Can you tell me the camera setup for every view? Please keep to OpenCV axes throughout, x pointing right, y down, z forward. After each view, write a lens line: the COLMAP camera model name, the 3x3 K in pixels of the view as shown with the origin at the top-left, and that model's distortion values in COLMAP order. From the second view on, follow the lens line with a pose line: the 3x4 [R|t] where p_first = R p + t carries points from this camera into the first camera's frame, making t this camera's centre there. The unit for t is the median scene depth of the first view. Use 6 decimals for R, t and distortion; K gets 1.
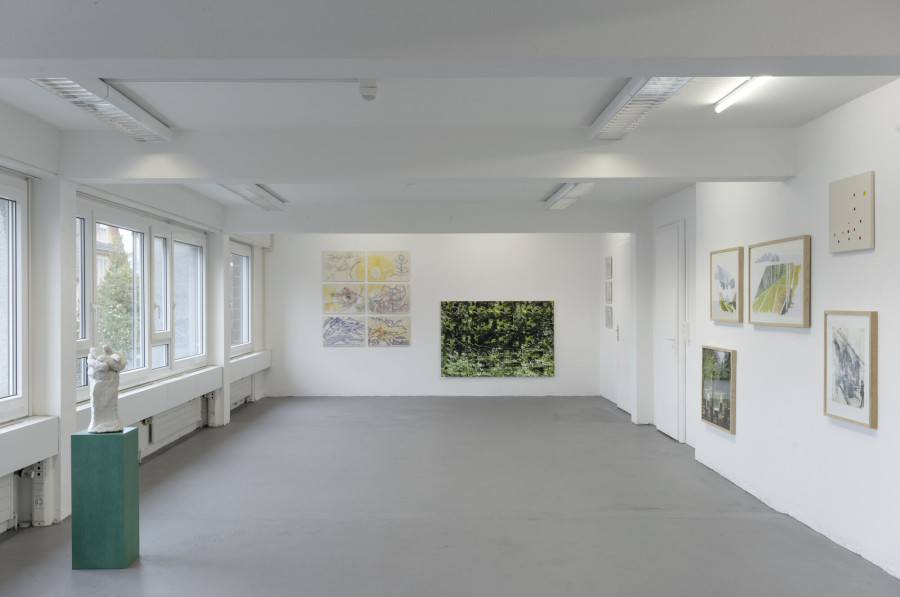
lens RADIAL K [[918.9, 0, 448.3], [0, 918.9, 303.5], [0, 0, 1]] dist [0.002258, 0.000000]
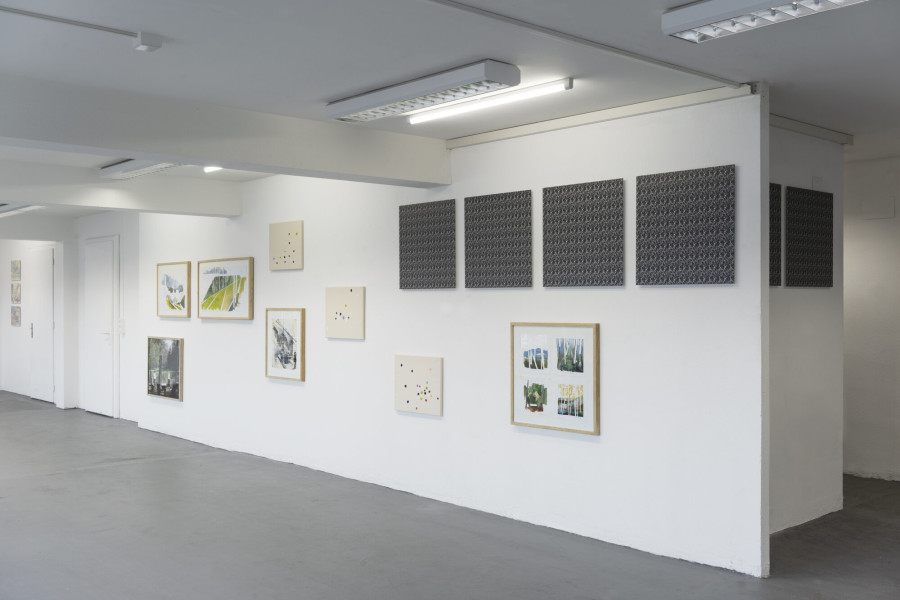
lens RADIAL K [[918.9, 0, 449.8], [0, 918.9, 299.6], [0, 0, 1]] dist [0.002258, 0.000000]
pose [[0.743340, 0.002446, 0.668909, -0.319245], [0.000760, 0.999990, -0.004501, 0.000720], [-0.668913, 0.003854, 0.743331, -0.275733]]
